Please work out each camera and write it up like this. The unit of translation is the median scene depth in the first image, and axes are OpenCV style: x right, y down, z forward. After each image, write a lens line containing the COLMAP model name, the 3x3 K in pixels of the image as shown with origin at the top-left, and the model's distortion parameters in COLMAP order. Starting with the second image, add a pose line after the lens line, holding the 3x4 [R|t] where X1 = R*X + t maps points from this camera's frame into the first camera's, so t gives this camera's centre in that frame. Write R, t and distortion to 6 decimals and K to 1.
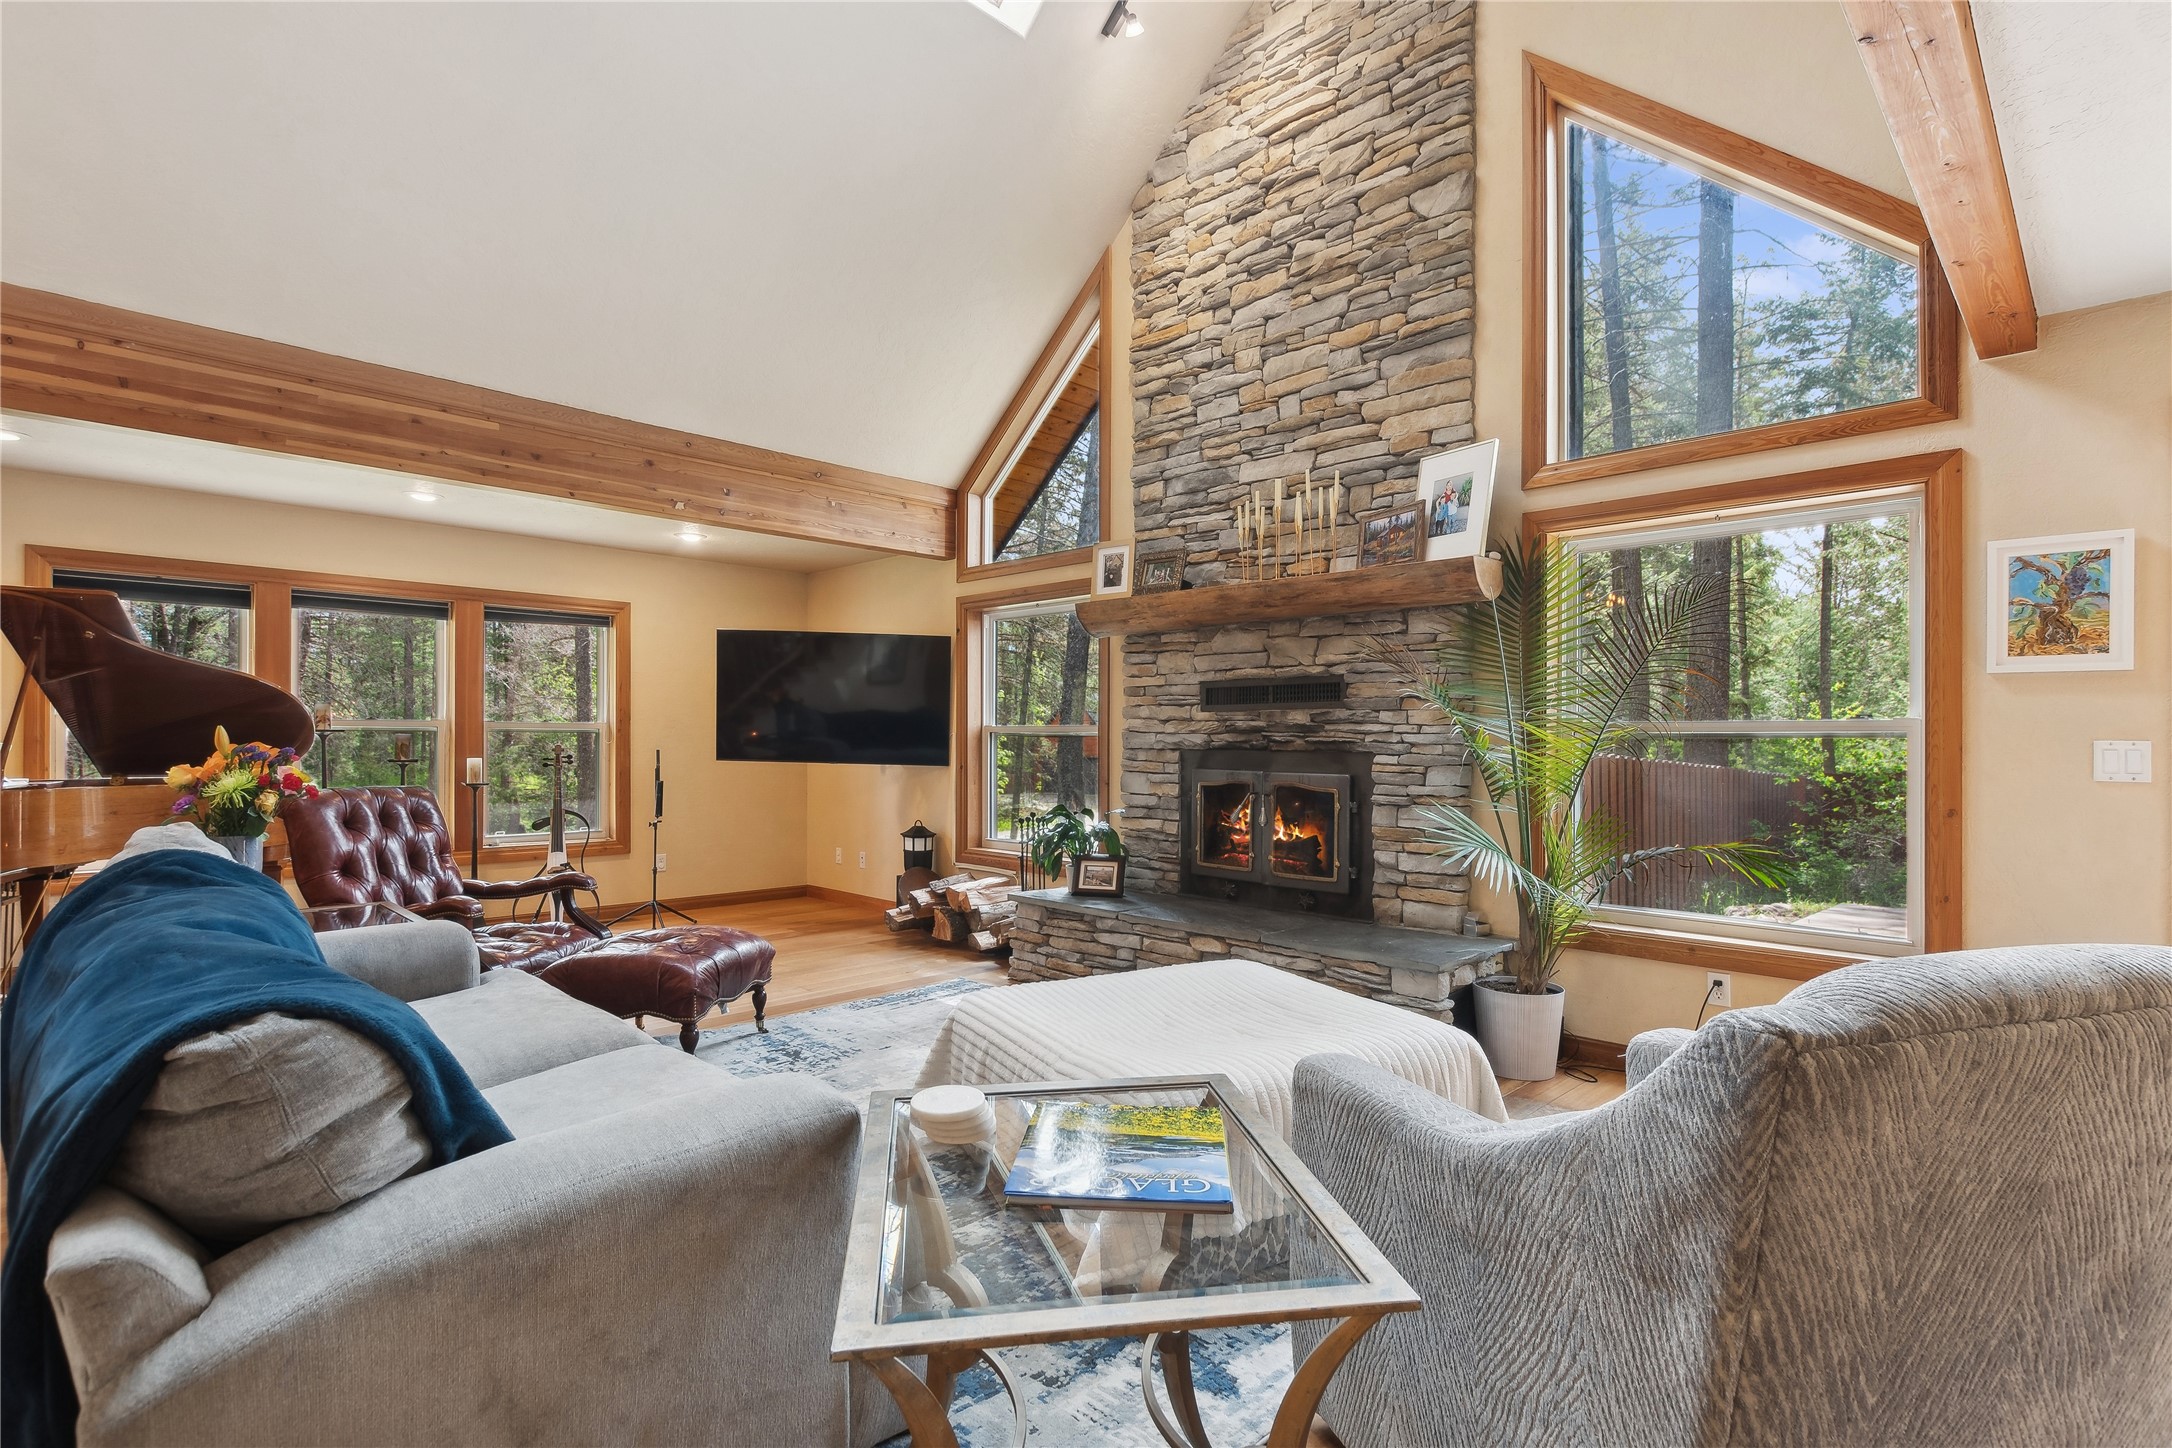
lens RADIAL K [[1042.2, 0, 1078.6], [0, 1042.2, 730.5], [0, 0, 1]] dist [0.003363, -0.001112]
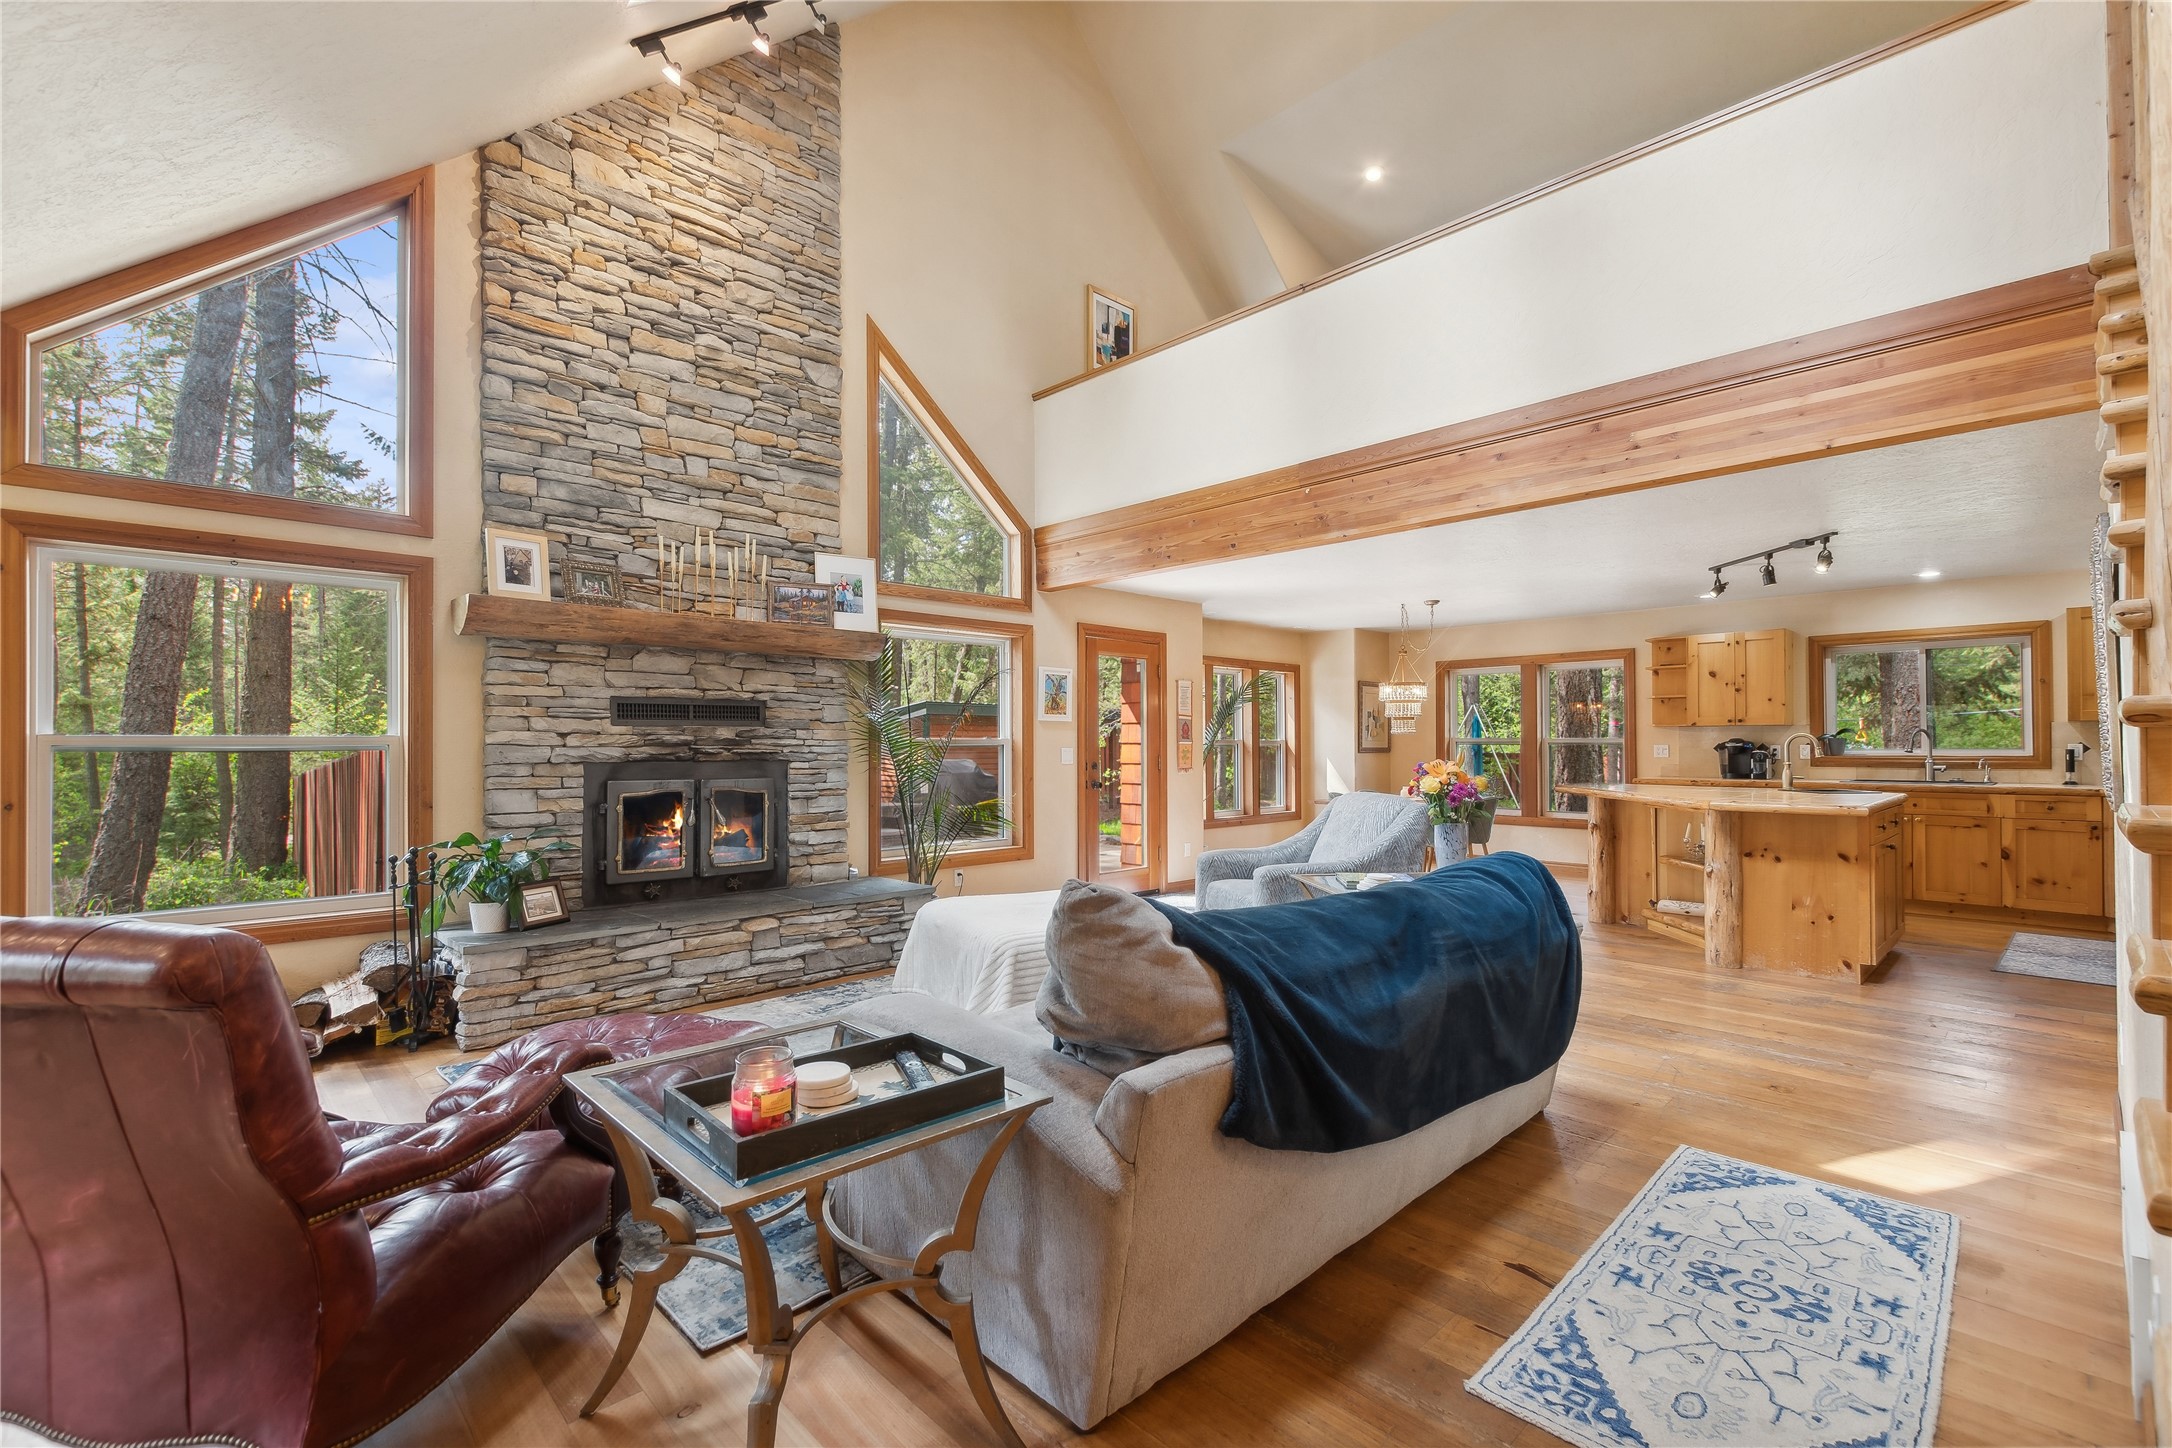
lens RADIAL K [[949.0, 0, 1085.4], [0, 949.0, 729.7], [0, 0, 1]] dist [0.008309, -0.003169]
pose [[0.016817, 0.009918, 0.999809, -0.859398], [-0.005987, 0.999934, -0.009818, -0.007988], [-0.999841, -0.005821, 0.016876, 0.548026]]
